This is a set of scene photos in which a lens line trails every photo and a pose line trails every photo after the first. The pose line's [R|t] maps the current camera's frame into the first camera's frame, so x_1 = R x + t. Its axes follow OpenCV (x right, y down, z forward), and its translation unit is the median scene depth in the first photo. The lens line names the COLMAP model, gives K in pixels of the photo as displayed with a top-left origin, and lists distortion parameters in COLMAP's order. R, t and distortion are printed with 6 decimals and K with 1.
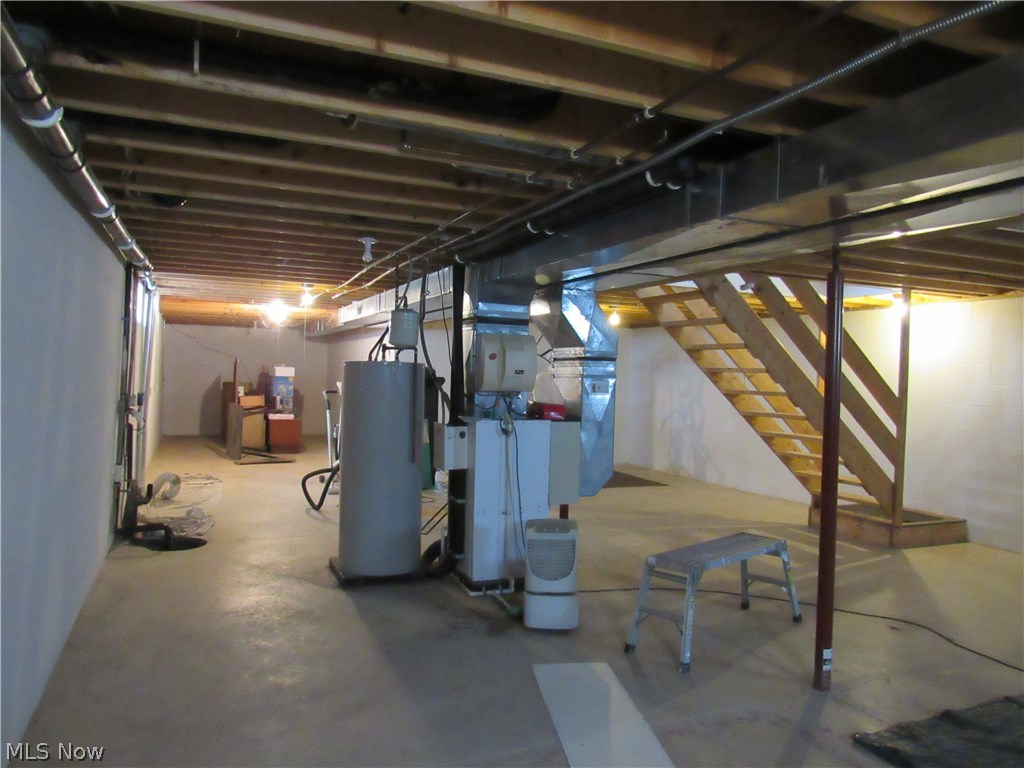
lens RADIAL K [[735.1, 0, 512.0], [0, 735.1, 384.0], [0, 0, 1]] dist [-0.023917, 0.004998]
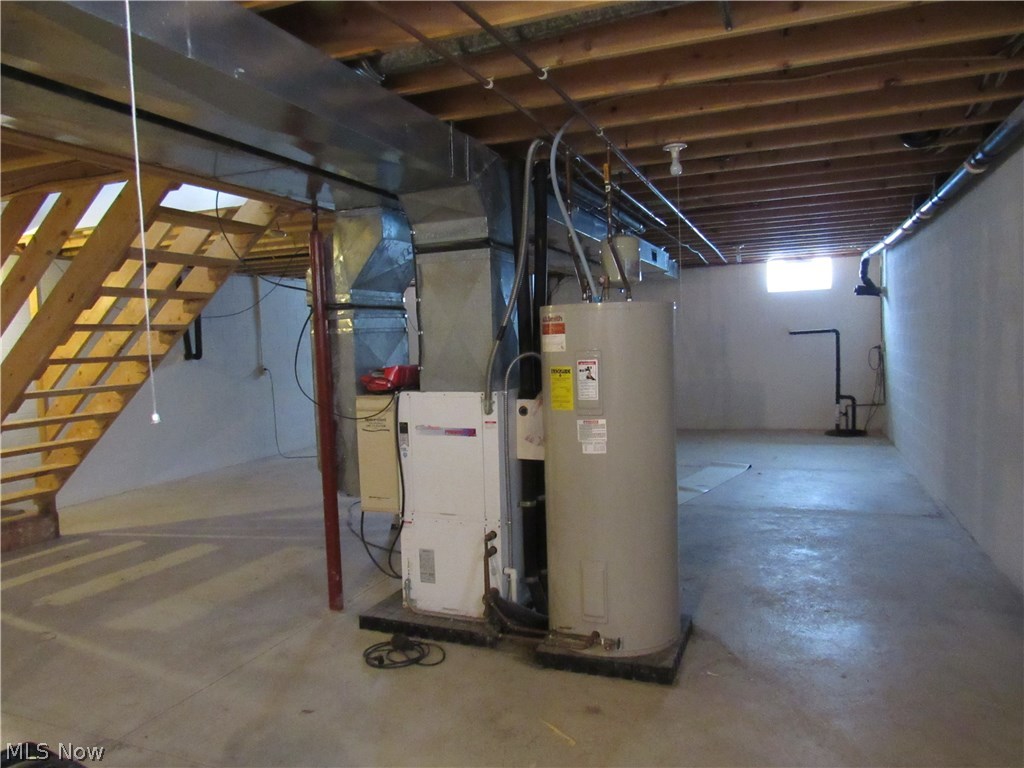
lens RADIAL K [[735.1, 0, 512.0], [0, 735.1, 384.0], [0, 0, 1]] dist [-0.023917, 0.004998]
pose [[-0.718060, -0.046008, 0.694459, -0.664448], [0.028052, 0.995089, 0.094930, -0.029531], [-0.695416, 0.087647, -0.713243, 1.821057]]
